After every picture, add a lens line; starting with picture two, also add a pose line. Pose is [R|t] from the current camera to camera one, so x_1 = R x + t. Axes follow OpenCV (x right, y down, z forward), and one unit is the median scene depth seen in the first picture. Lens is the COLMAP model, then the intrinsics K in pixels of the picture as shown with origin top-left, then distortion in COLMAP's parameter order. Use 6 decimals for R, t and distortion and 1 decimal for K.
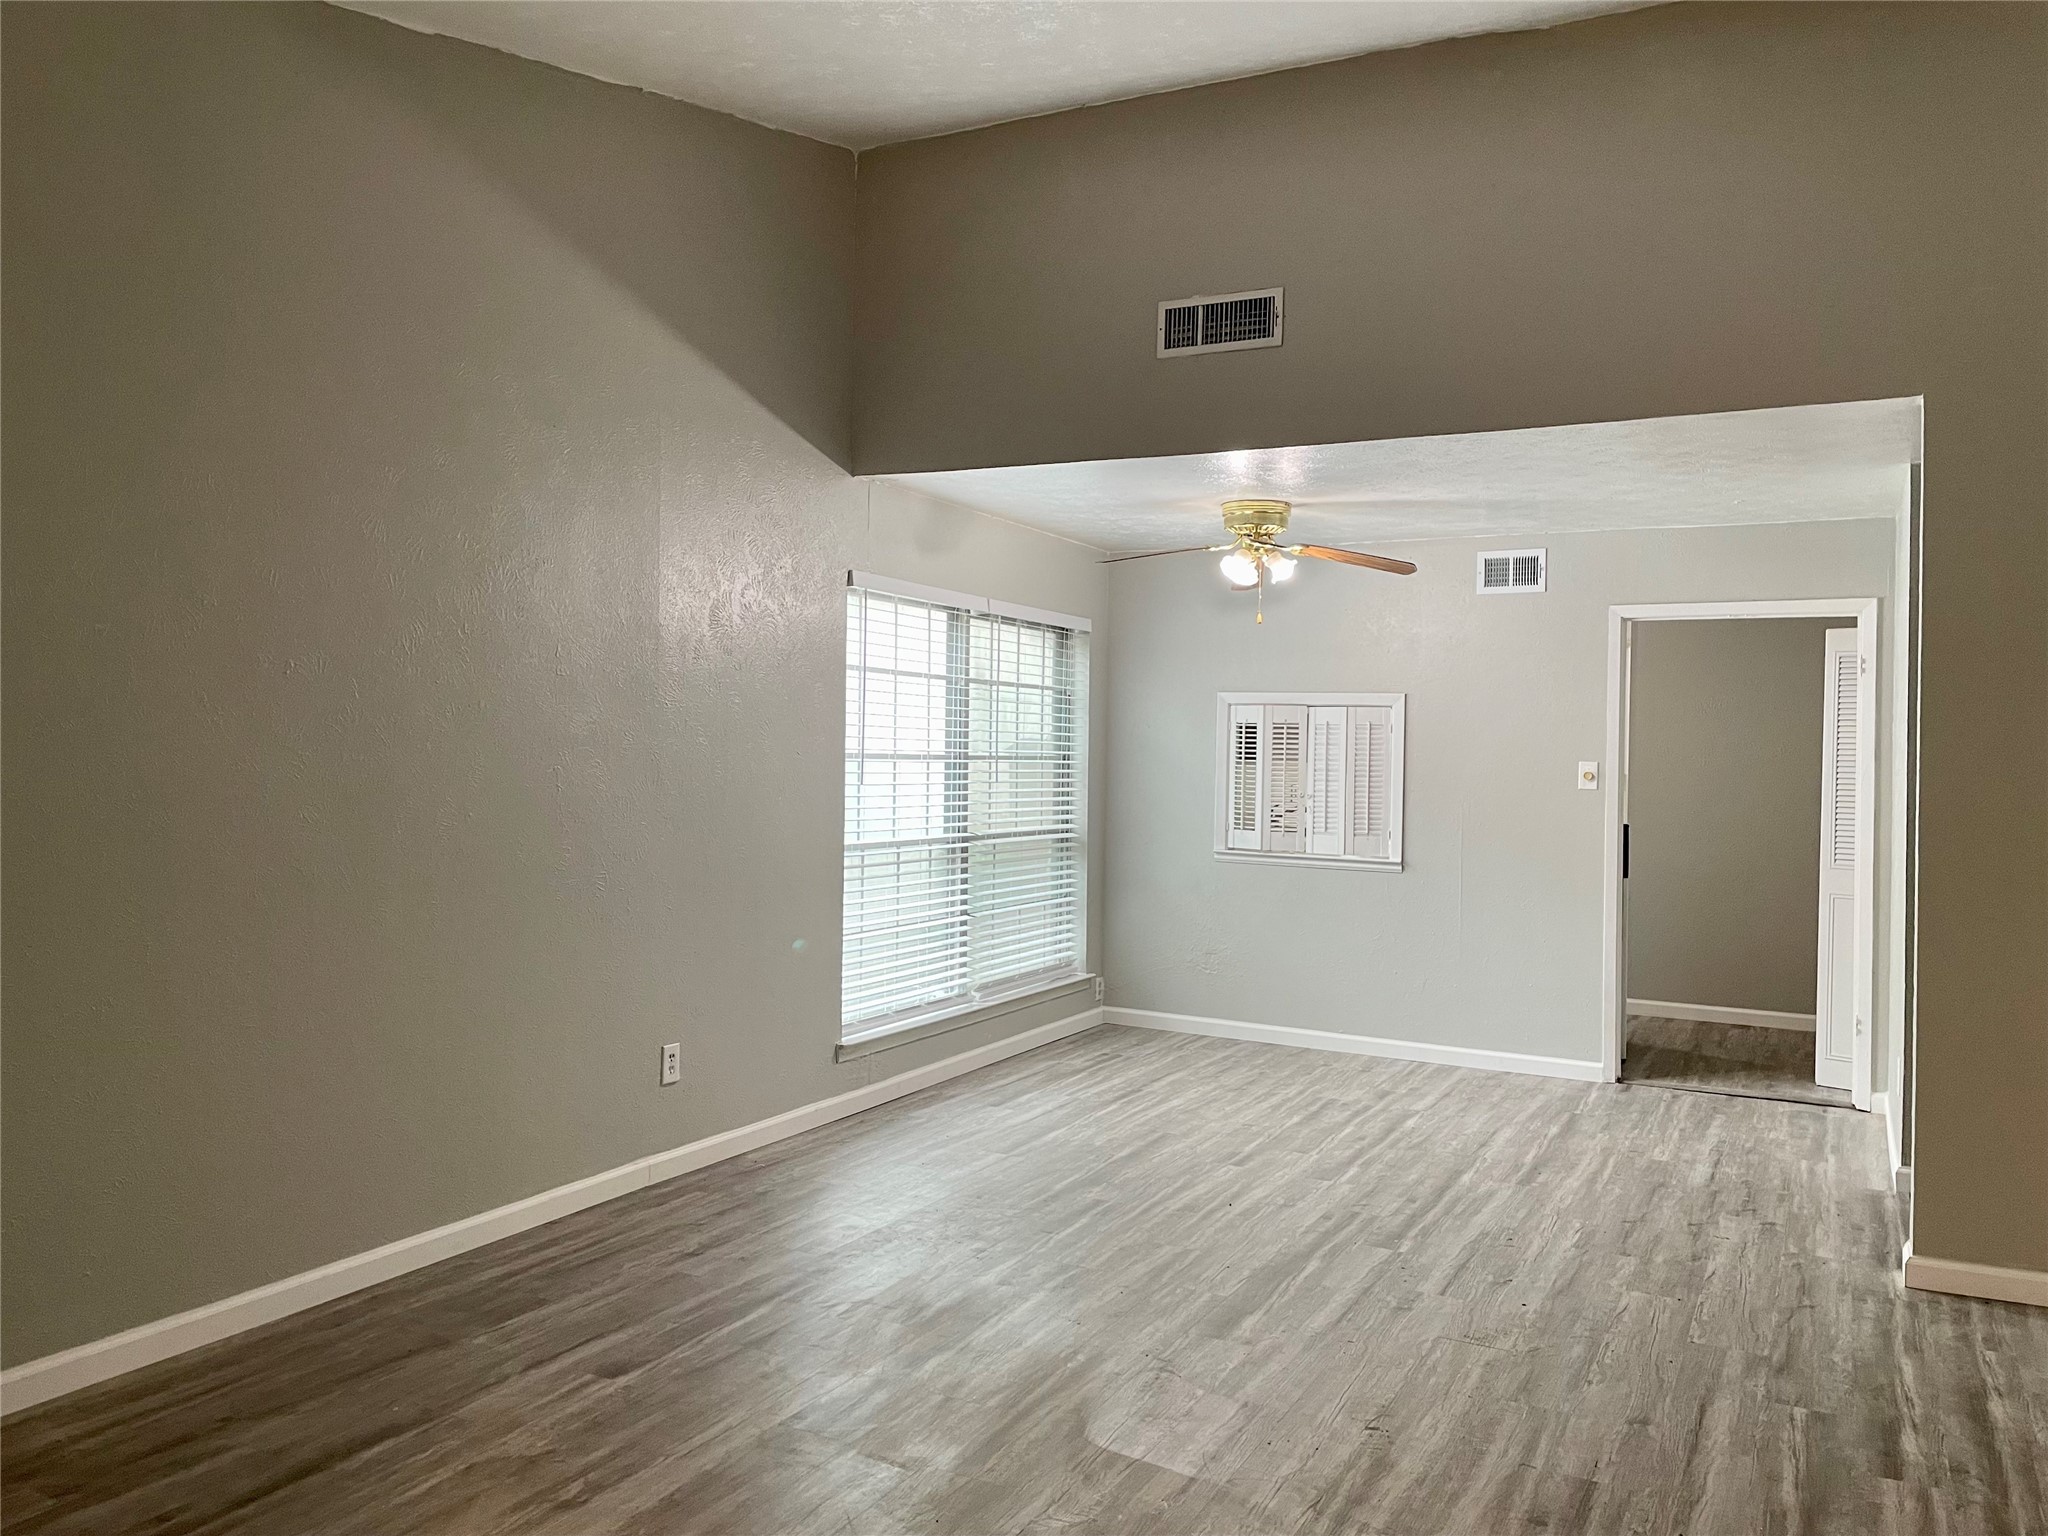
lens RADIAL K [[1541.2, 0, 1017.0], [0, 1541.2, 762.8], [0, 0, 1]] dist [0.032784, -0.016792]
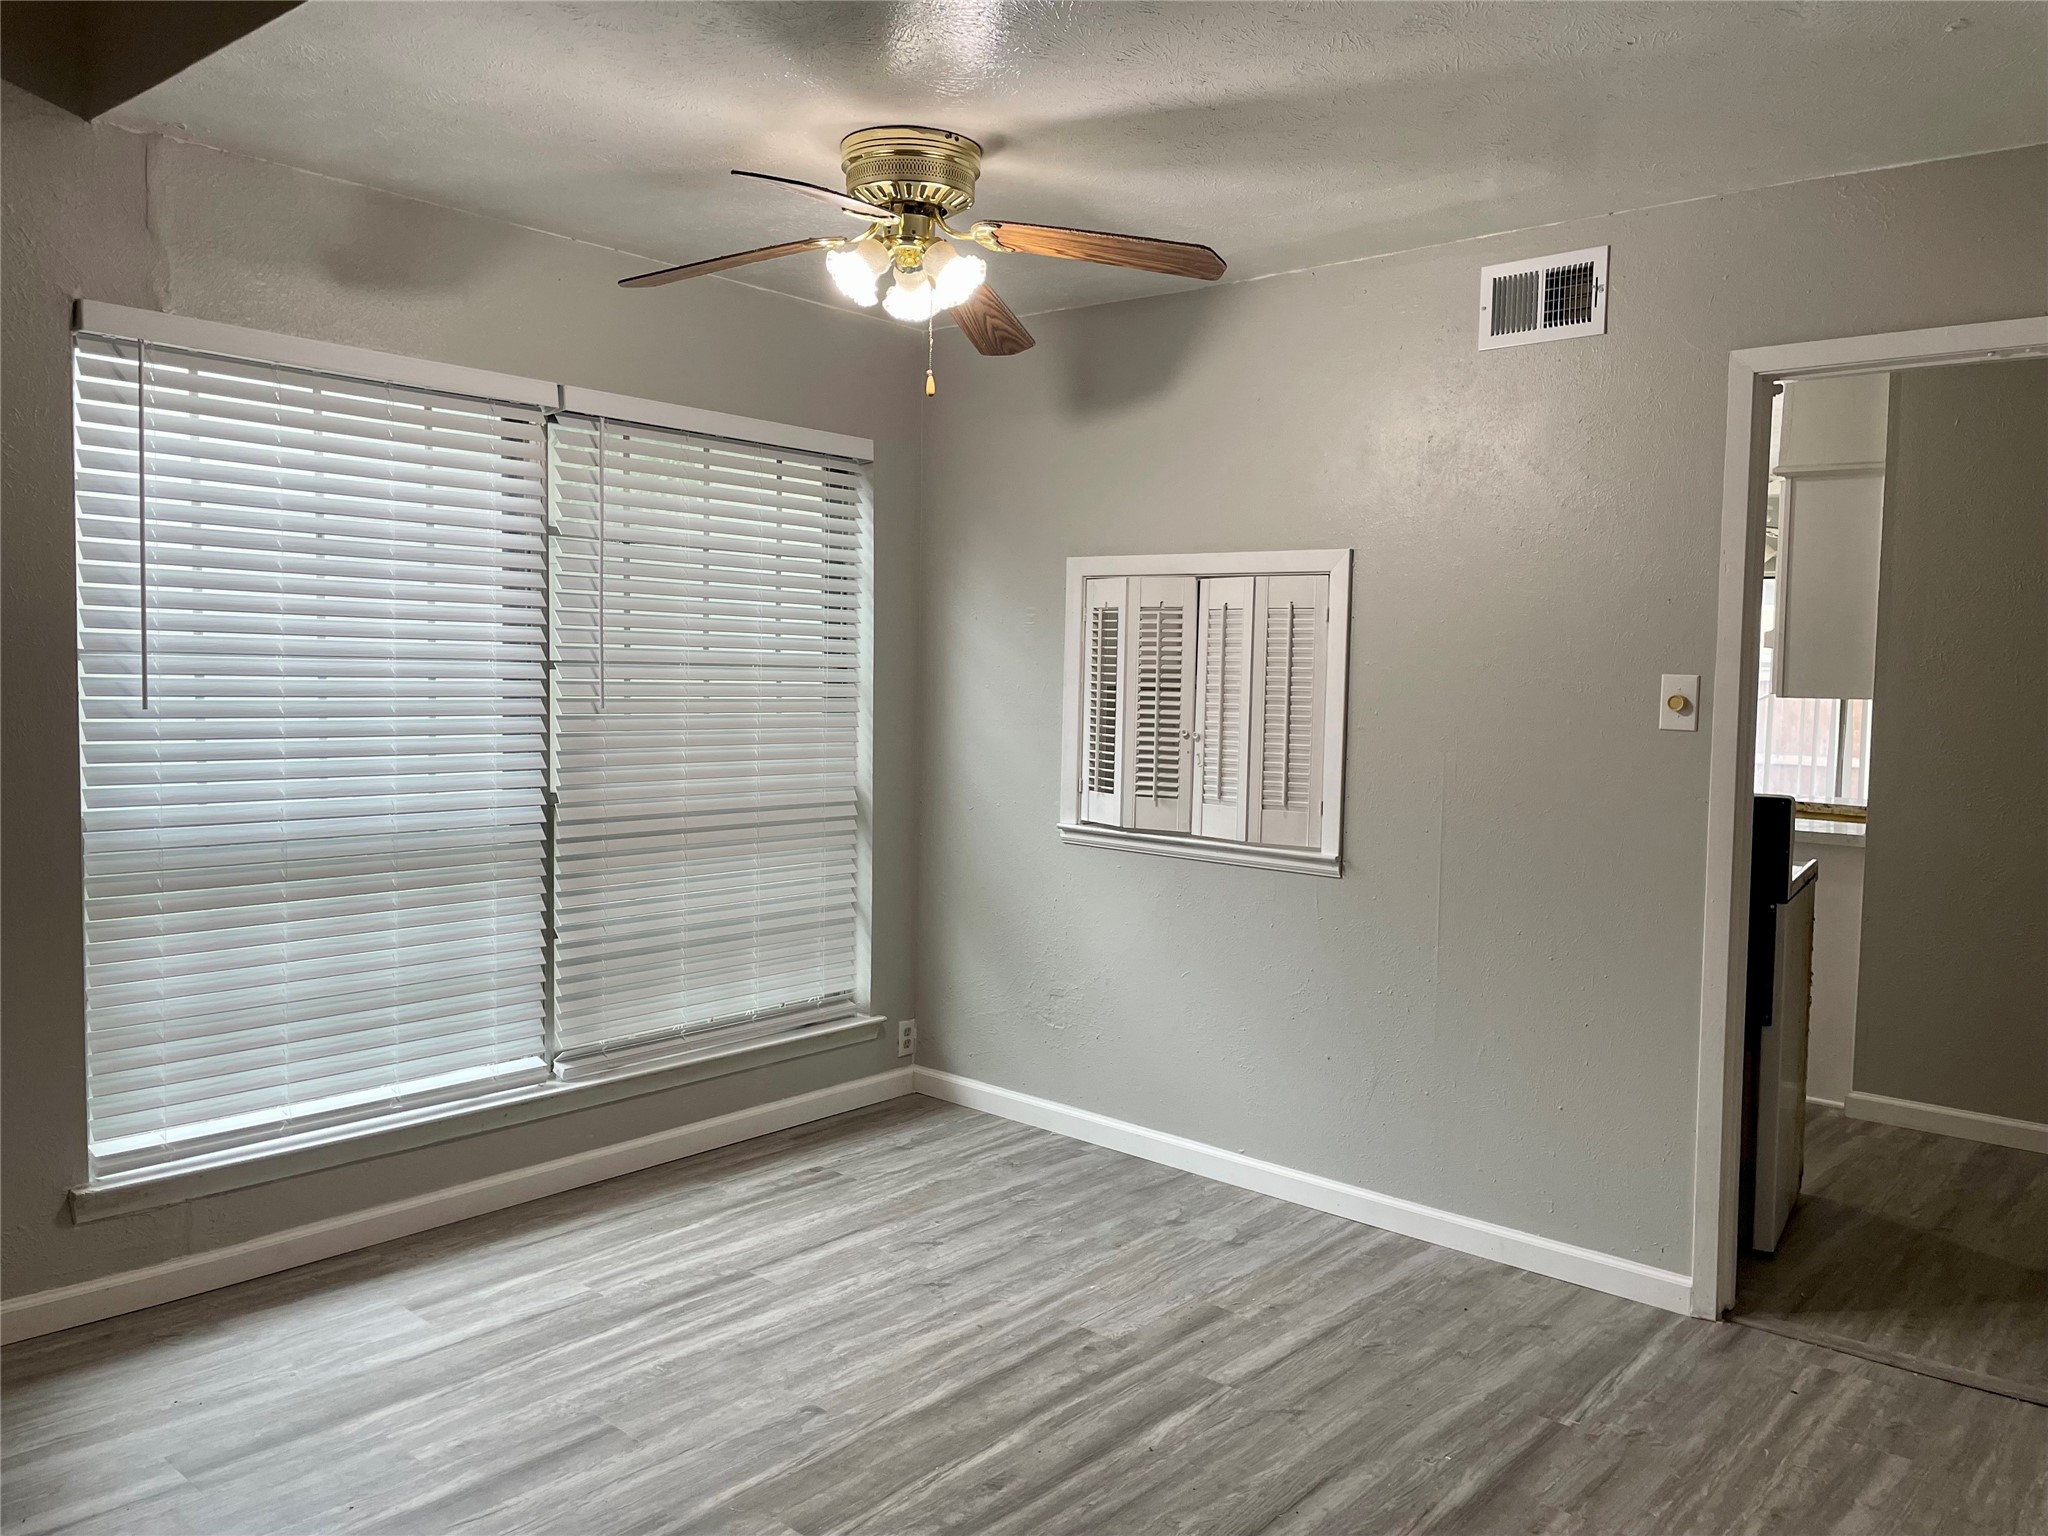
lens RADIAL K [[1541.2, 0, 1034.3], [0, 1541.2, 762.3], [0, 0, 1]] dist [0.032784, -0.016792]
pose [[0.974830, 0.015374, -0.222420, 0.286633], [-0.004214, 0.998712, 0.050563, 0.003311], [0.222911, -0.048353, 0.973639, 0.483121]]
